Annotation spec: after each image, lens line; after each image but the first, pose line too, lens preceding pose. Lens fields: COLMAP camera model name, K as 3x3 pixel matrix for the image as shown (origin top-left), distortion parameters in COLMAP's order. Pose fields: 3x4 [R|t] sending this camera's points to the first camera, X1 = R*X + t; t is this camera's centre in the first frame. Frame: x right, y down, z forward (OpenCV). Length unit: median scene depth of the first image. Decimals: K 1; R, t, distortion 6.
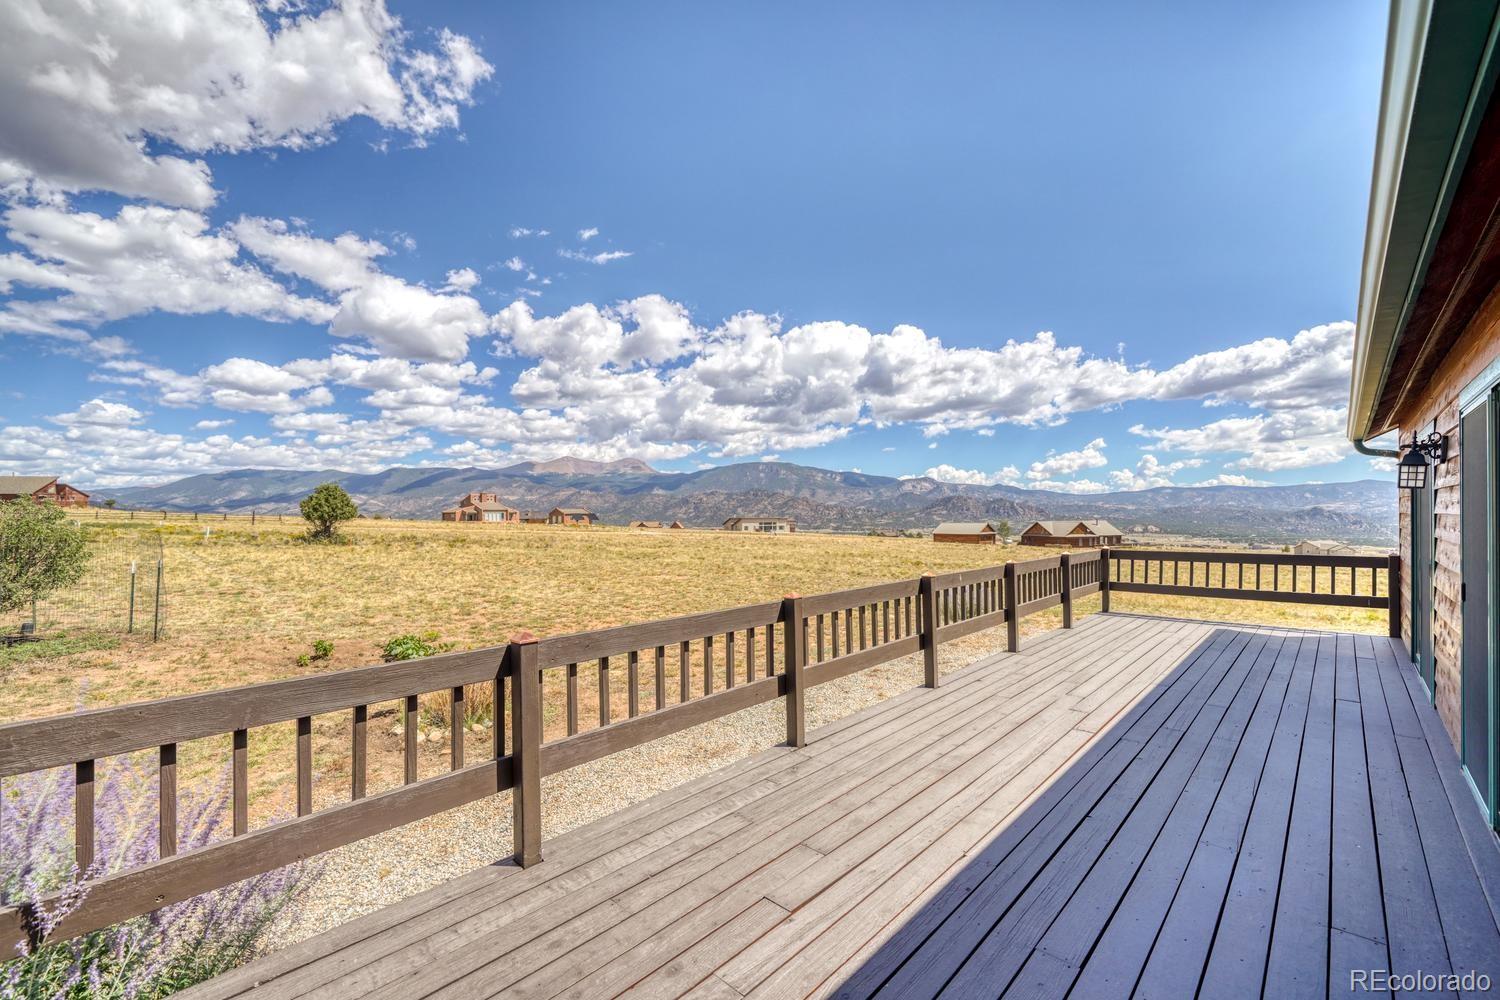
lens RADIAL K [[630.5, 0, 749.5], [0, 630.5, 509.1], [0, 0, 1]] dist [-0.002487, 0.001319]
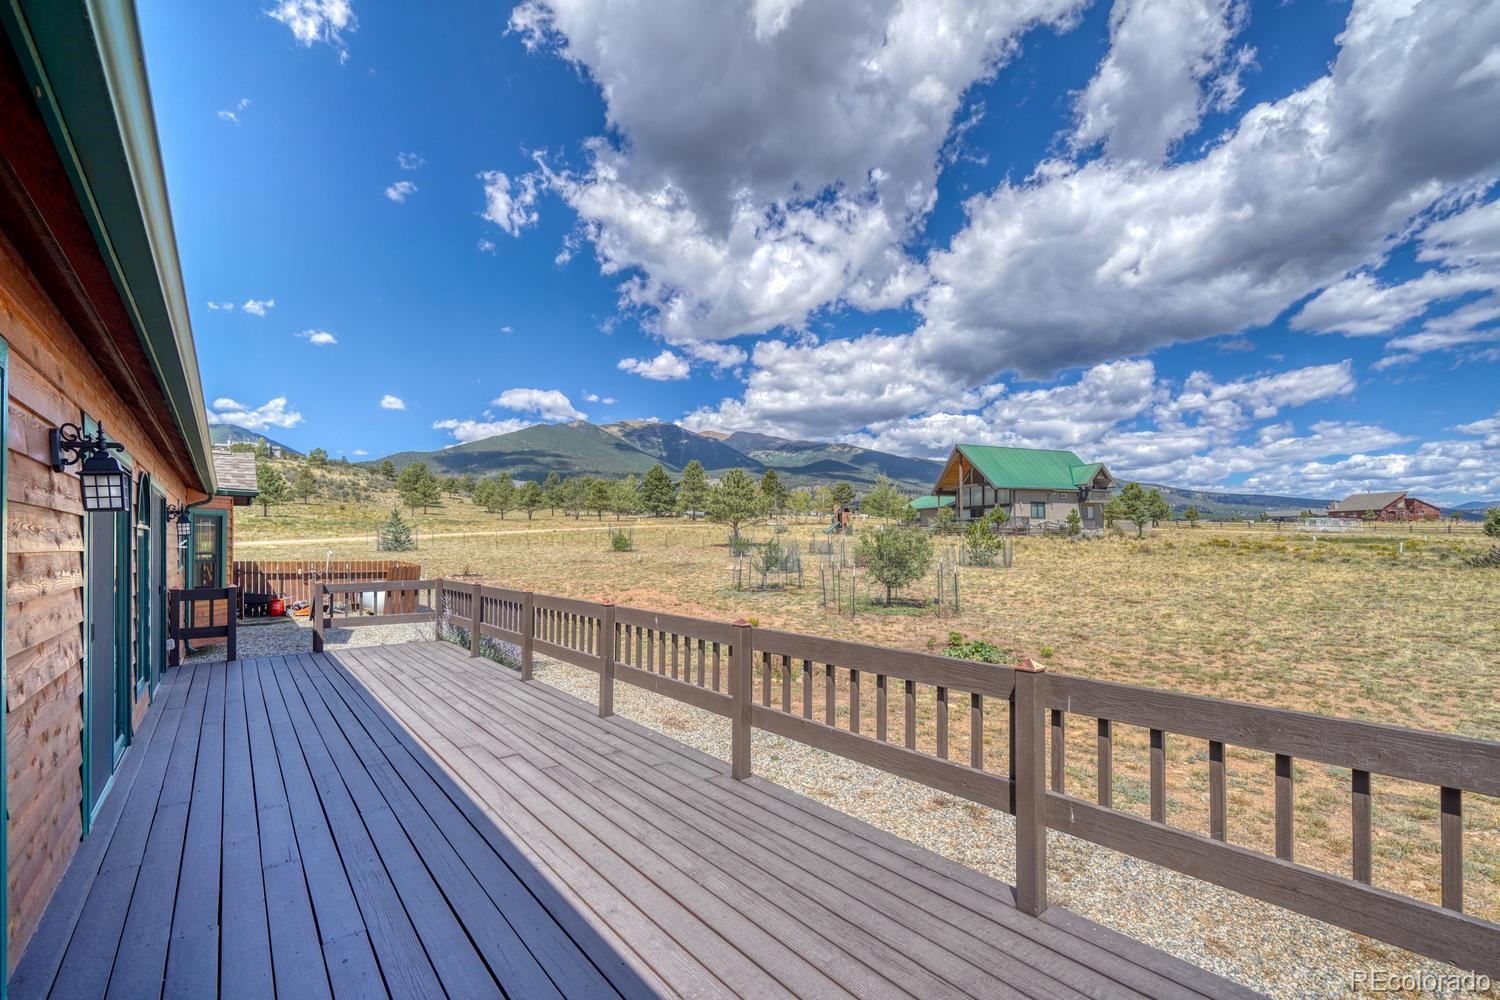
lens RADIAL K [[630.5, 0, 725.3], [0, 630.5, 537.6], [0, 0, 1]] dist [-0.002487, 0.001319]
pose [[-0.141892, 0.004008, -0.989874, 0.073742], [0.019704, 0.999805, 0.001224, 0.000273], [0.989686, -0.019330, -0.141944, 0.079396]]
